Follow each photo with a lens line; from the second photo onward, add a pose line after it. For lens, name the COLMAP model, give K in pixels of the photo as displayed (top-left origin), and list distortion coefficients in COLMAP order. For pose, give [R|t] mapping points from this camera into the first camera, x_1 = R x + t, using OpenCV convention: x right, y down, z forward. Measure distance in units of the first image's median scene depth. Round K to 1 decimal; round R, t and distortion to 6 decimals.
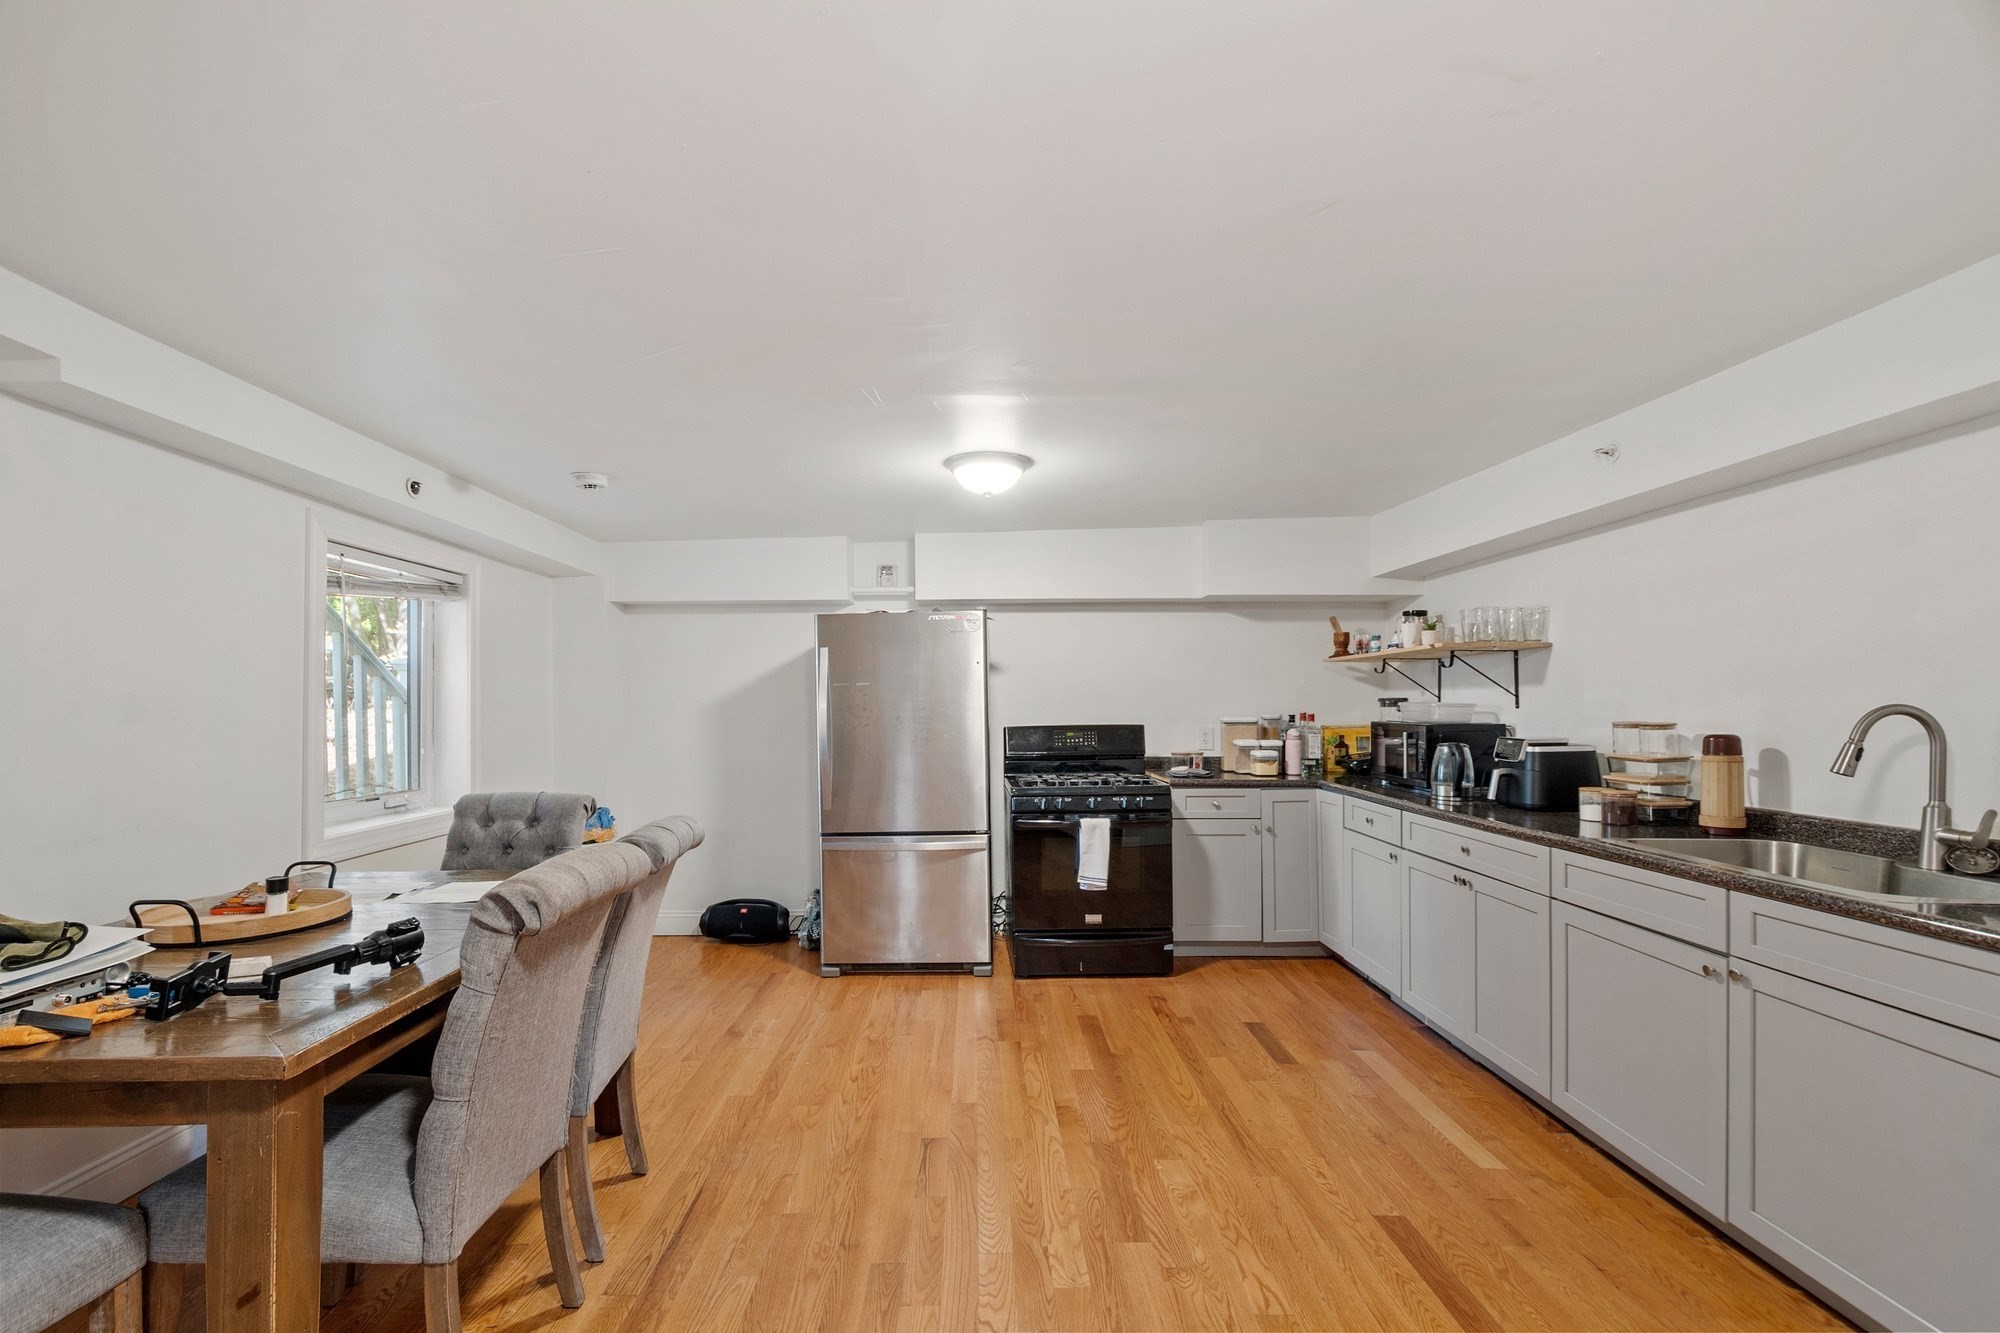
lens RADIAL K [[912.2, 0, 1000.7], [0, 912.2, 695.8], [0, 0, 1]] dist [-0.000016, 0.000105]
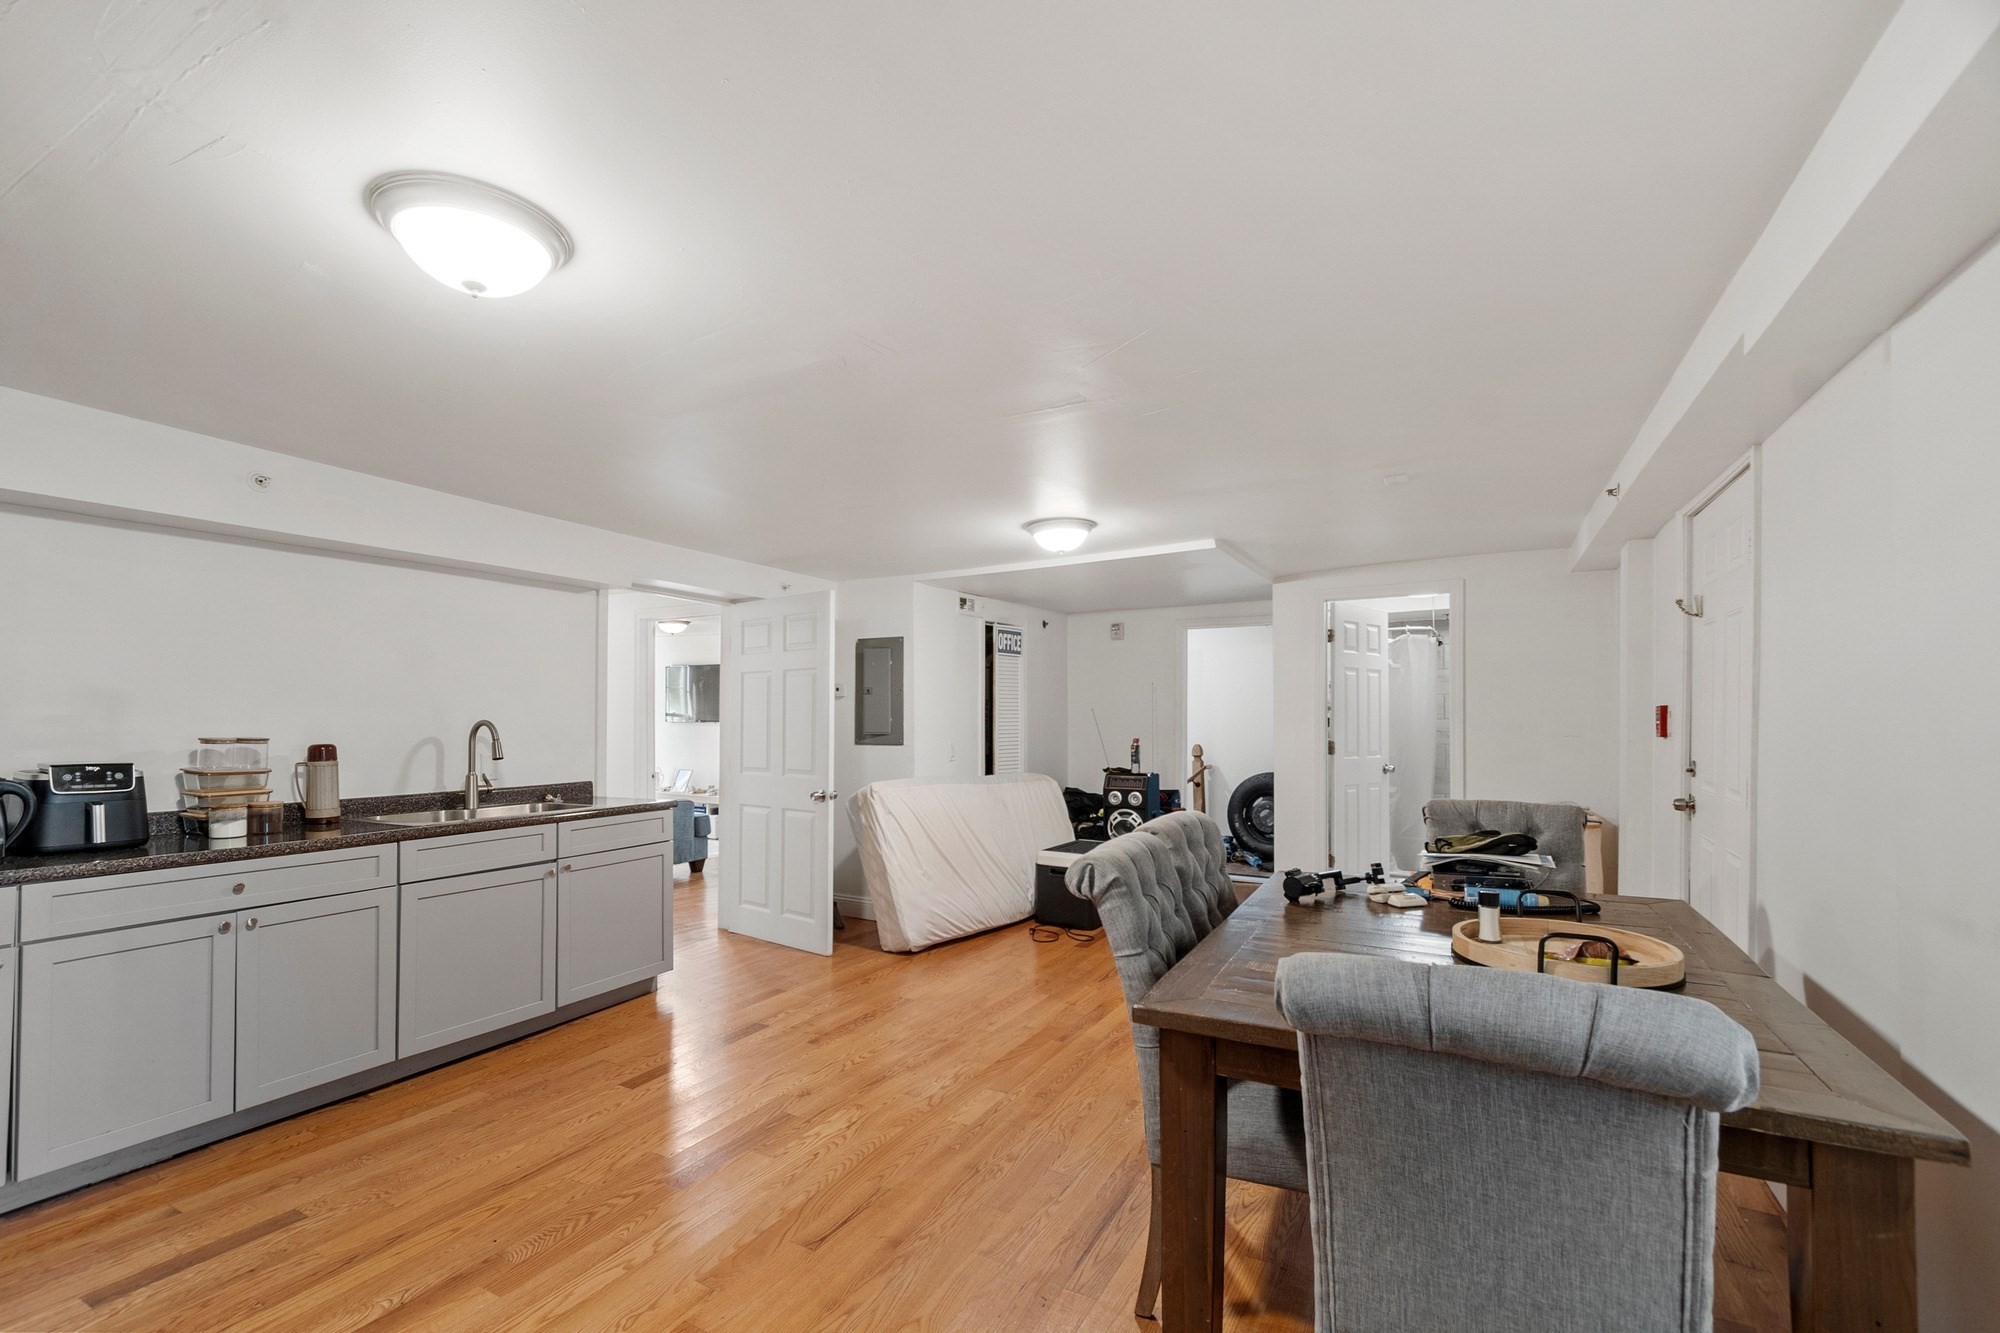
lens RADIAL K [[912.2, 0, 1000.7], [0, 912.2, 695.8], [0, 0, 1]] dist [-0.000016, 0.000105]
pose [[-0.878235, 0.016986, 0.477928, -0.691754], [0.000245, 0.999385, -0.035068, 0.022826], [-0.478230, -0.030681, -0.877699, 1.819543]]
